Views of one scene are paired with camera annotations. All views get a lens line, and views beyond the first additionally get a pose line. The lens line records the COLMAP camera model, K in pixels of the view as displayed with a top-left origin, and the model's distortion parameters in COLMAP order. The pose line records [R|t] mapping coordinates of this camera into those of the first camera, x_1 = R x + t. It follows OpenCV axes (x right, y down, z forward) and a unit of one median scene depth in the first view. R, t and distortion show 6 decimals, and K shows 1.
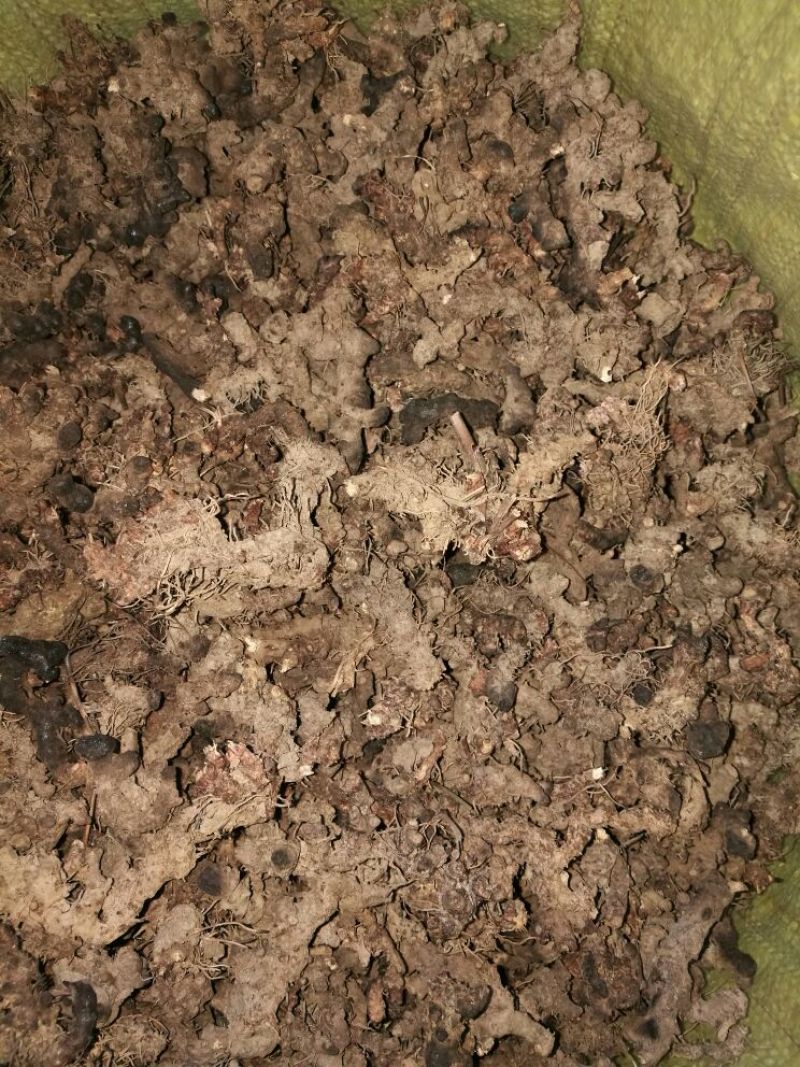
lens RADIAL K [[803.3, 0, 424.7], [0, 803.3, 538.1], [0, 0, 1]] dist [-0.000911, 0.016483]
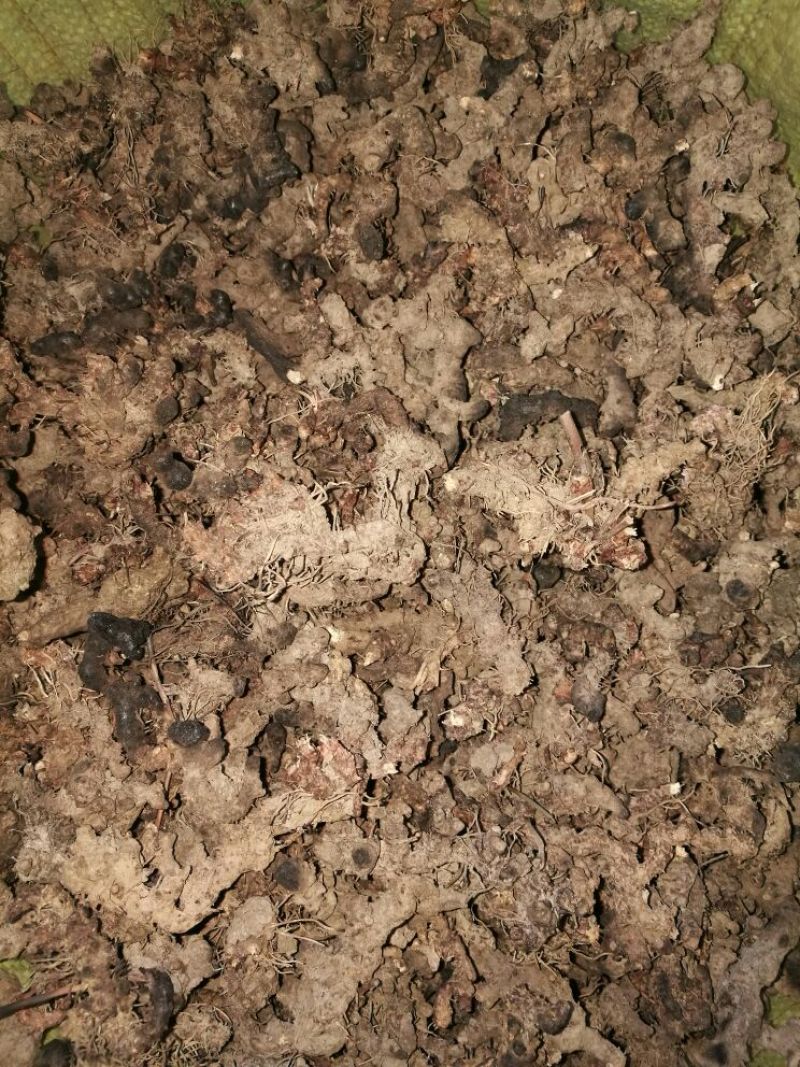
lens RADIAL K [[803.3, 0, 424.7], [0, 803.3, 538.1], [0, 0, 1]] dist [-0.000911, 0.016483]
pose [[0.997912, 0.064316, -0.005916, -0.107601], [-0.064233, 0.997846, 0.013299, -0.005861], [0.006758, -0.012892, 0.999894, 0.024541]]
